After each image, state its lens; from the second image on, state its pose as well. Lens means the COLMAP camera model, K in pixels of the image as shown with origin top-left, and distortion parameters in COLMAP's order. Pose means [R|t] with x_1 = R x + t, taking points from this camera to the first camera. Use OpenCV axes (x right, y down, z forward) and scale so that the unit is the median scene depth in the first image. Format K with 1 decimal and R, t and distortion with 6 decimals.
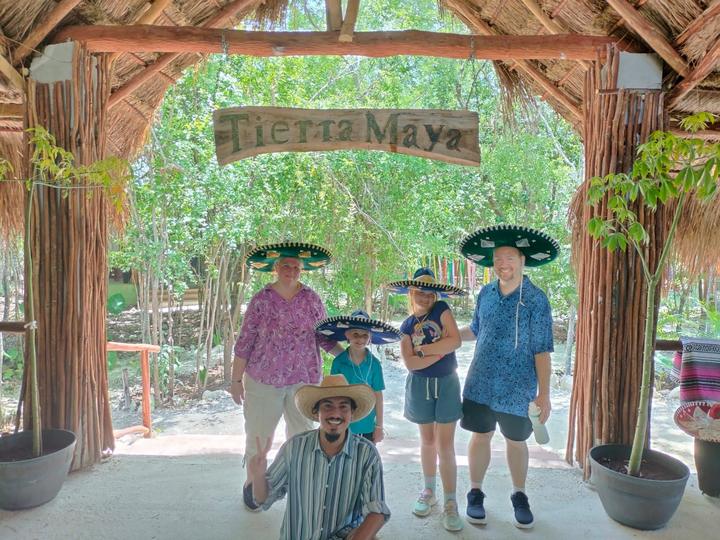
lens RADIAL K [[521.6, 0, 361.6], [0, 521.6, 269.5], [0, 0, 1]] dist [0.068818, -0.073139]
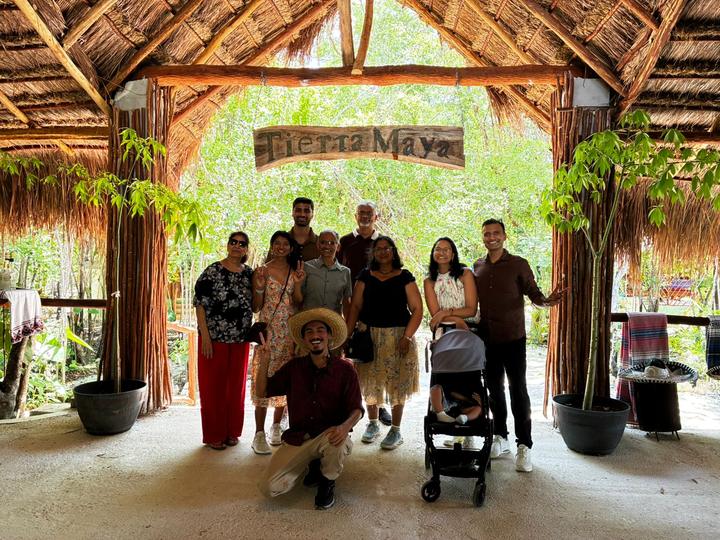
lens RADIAL K [[548.0, 0, 362.2], [0, 548.0, 271.5], [0, 0, 1]] dist [0.034964, -0.011697]
pose [[0.998701, -0.002830, -0.050885, 0.048136], [0.000588, 0.999031, -0.044009, 0.100961], [0.050960, 0.043922, 0.997734, -0.300920]]
